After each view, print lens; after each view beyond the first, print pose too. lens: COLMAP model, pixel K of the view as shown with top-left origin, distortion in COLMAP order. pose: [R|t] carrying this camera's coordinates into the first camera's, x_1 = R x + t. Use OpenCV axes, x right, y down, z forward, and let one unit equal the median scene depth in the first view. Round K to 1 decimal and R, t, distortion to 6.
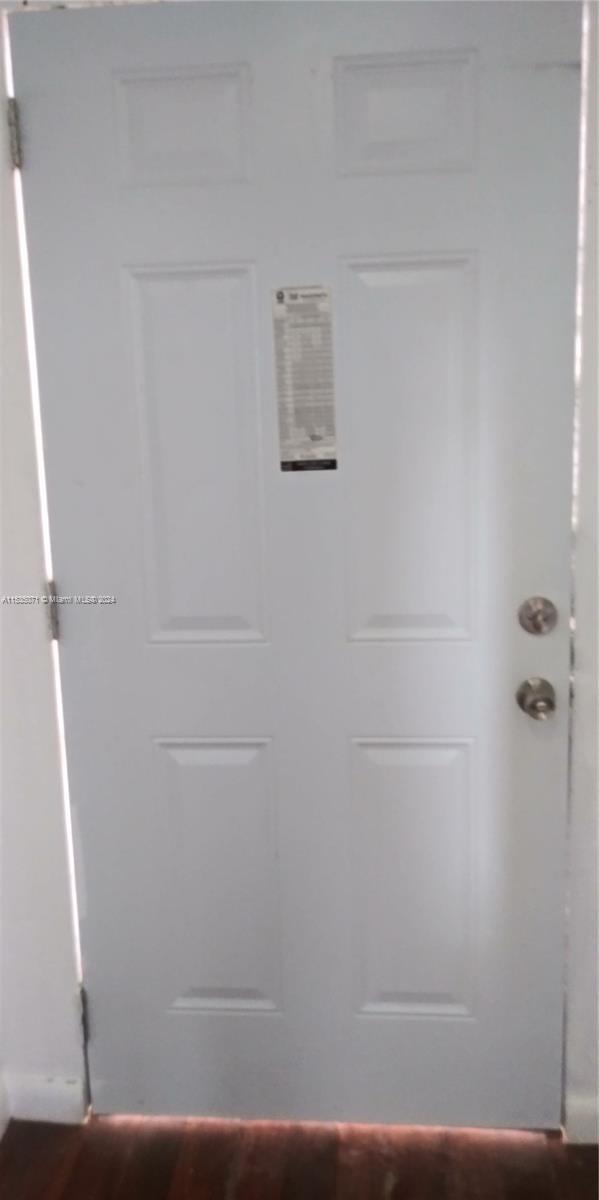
lens RADIAL K [[989.4, 0, 299.5], [0, 989.4, 600.0], [0, 0, 1]] dist [0.053487, -0.094134]
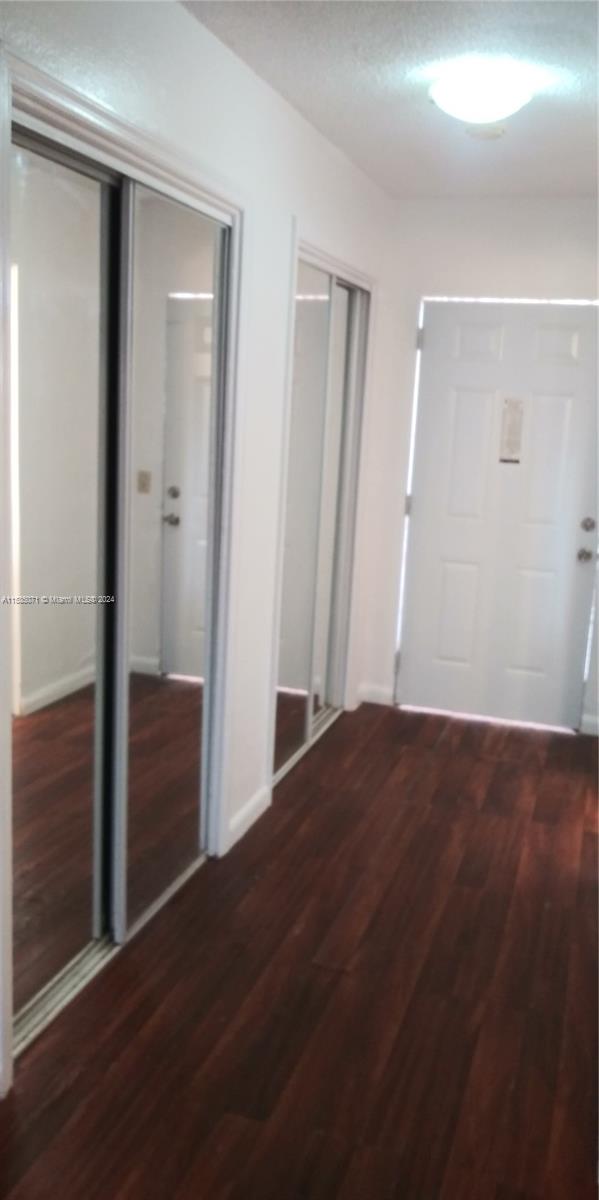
lens RADIAL K [[989.4, 0, 299.5], [0, 989.4, 600.0], [0, 0, 1]] dist [0.053487, -0.094134]
pose [[0.971037, 0.122281, -0.205268, 0.054651], [-0.118097, 0.992468, 0.032558, 0.221444], [0.207703, -0.007374, 0.978164, -1.779398]]
